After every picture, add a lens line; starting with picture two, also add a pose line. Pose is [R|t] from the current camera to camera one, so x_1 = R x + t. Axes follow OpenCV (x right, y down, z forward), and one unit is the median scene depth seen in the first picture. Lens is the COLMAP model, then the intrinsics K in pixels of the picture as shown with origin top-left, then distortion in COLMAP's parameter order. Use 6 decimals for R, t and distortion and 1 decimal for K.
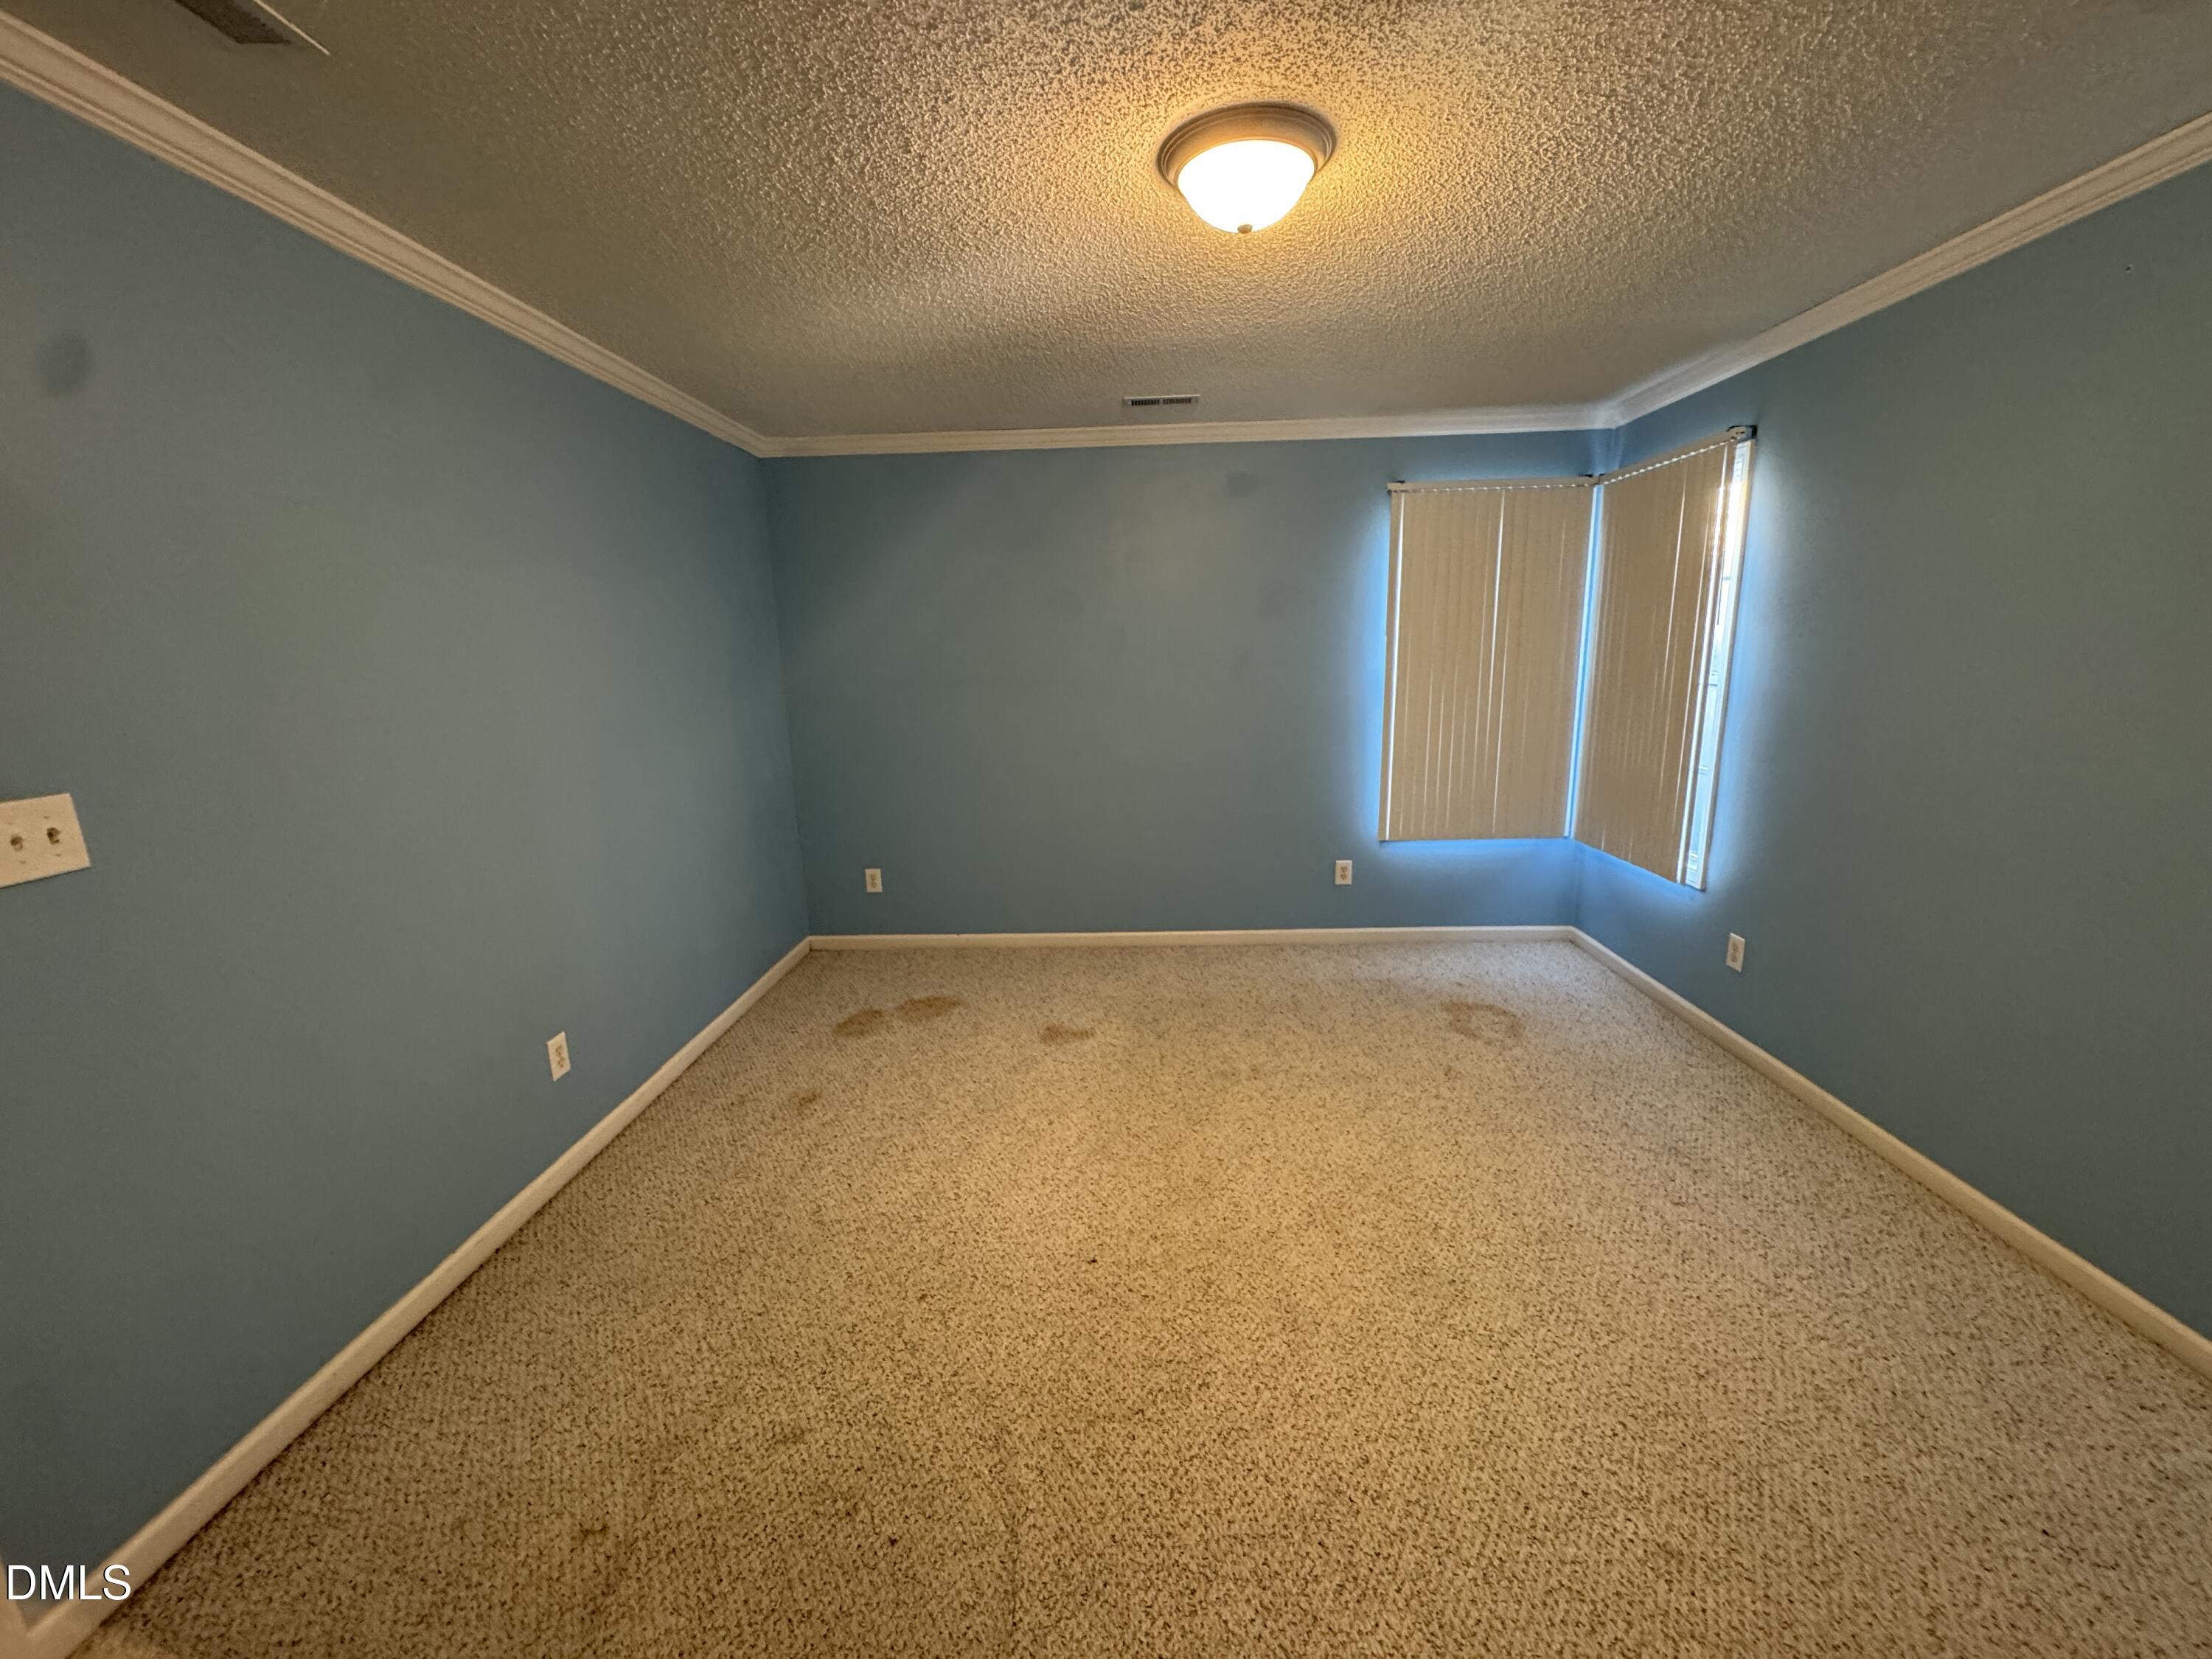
lens RADIAL K [[882.2, 0, 1104.6], [0, 882.2, 830.1], [0, 0, 1]] dist [-0.006194, 0.001352]
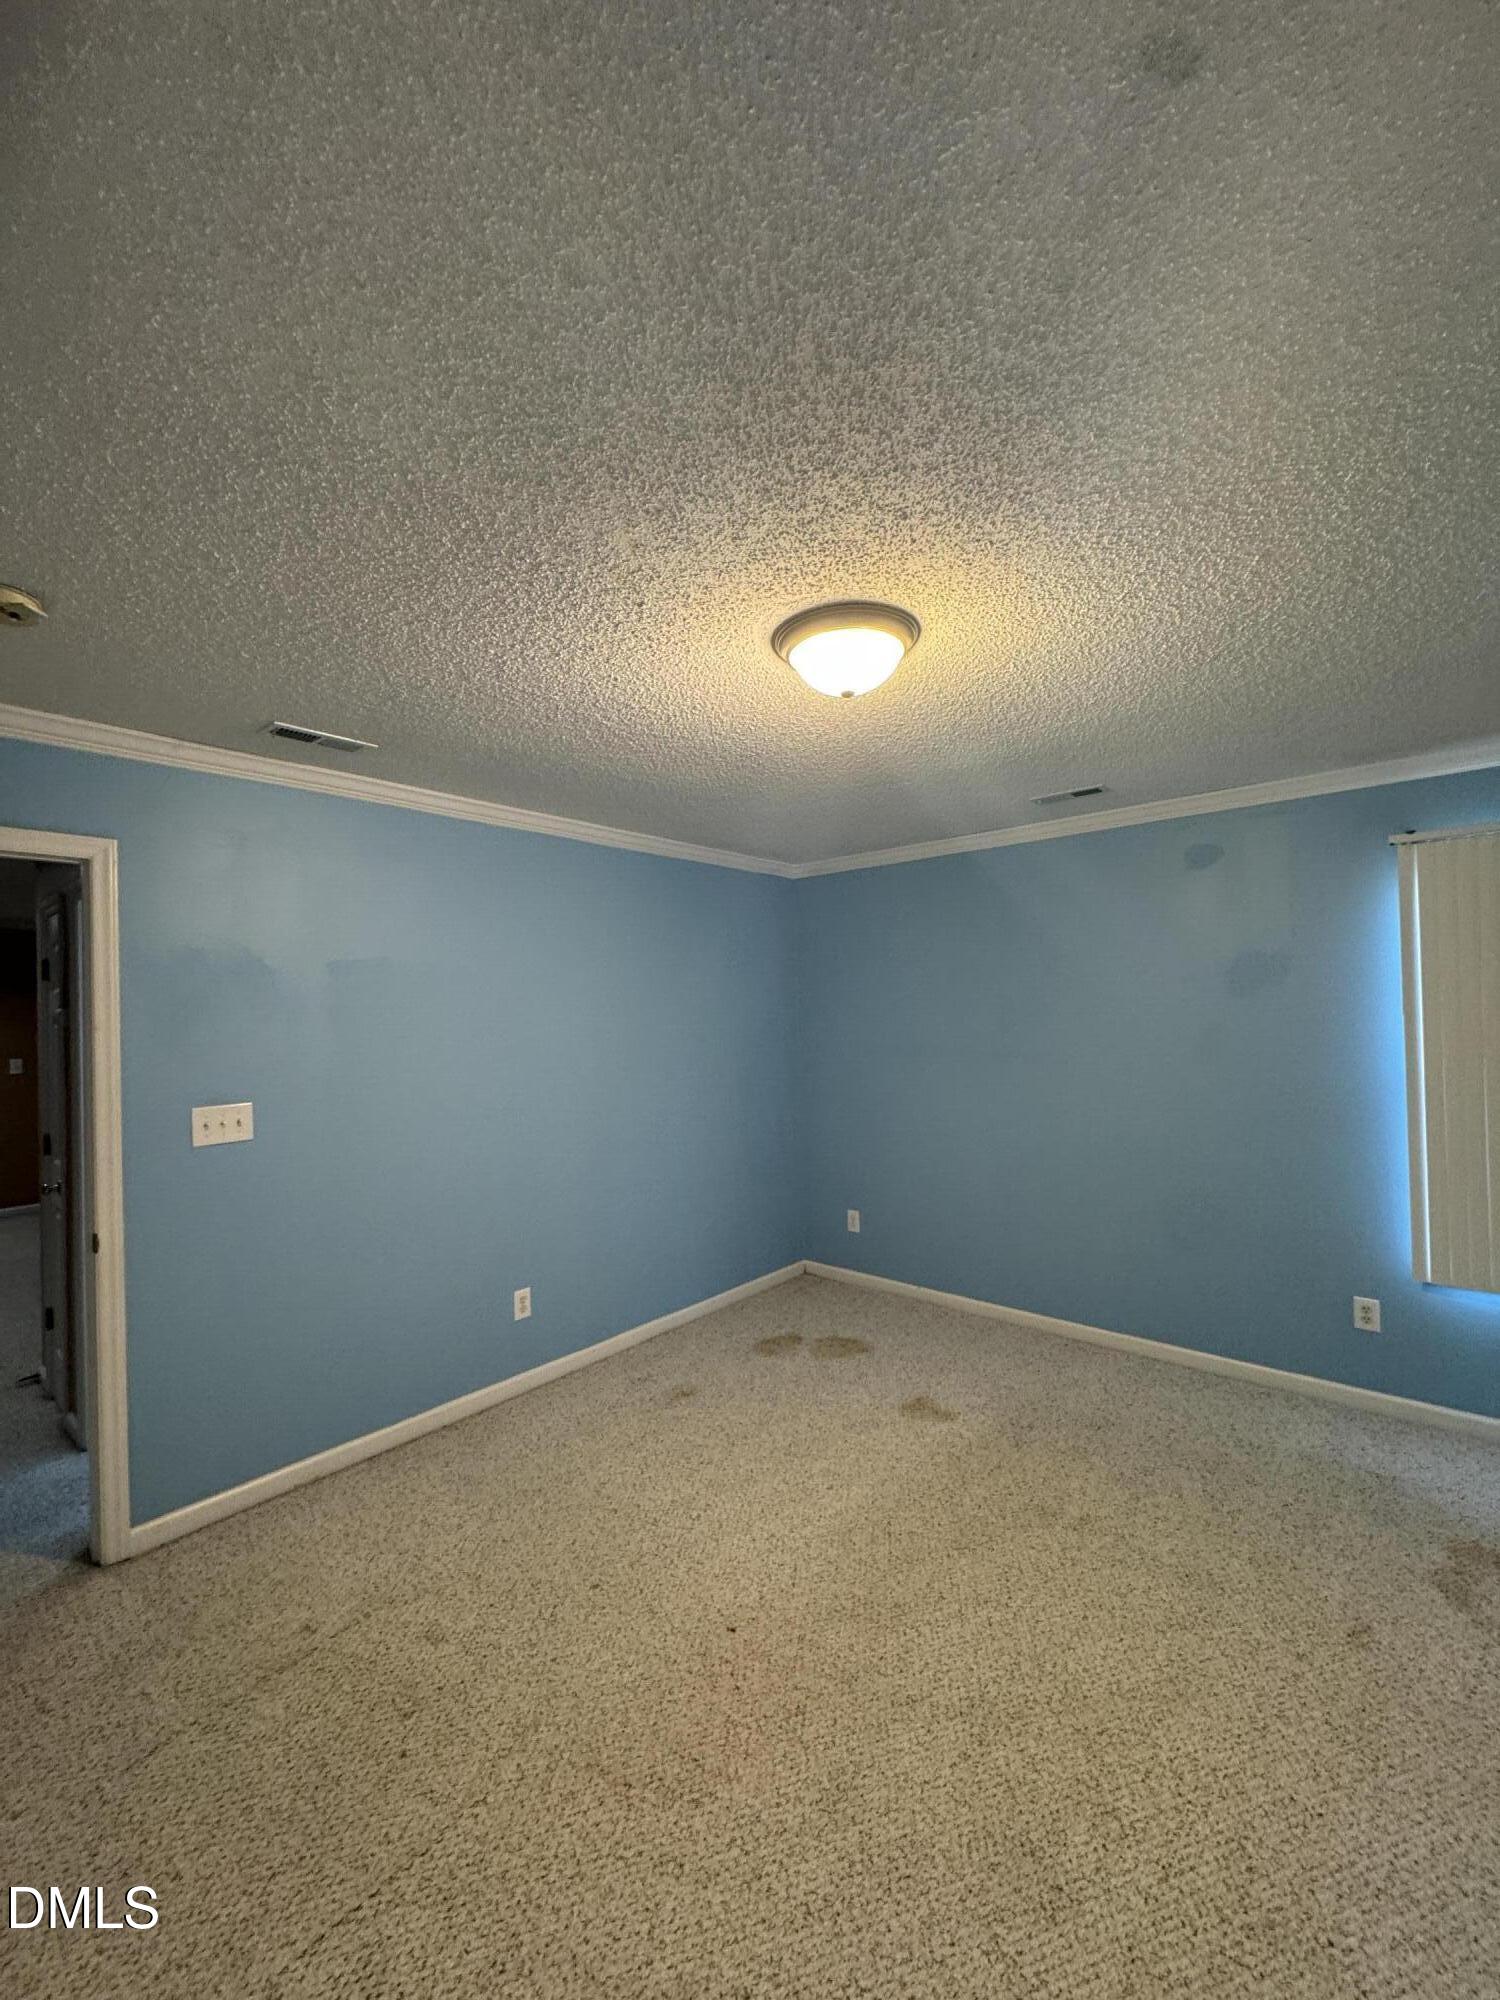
lens RADIAL K [[797.6, 0, 750.6], [0, 797.6, 1001.7], [0, 0, 1]] dist [-0.006194, 0.001352]
pose [[0.774518, -0.001783, -0.632549, 0.461164], [-0.126909, 0.979225, -0.158152, -0.064643], [0.619690, 0.202768, 0.758201, 0.127945]]
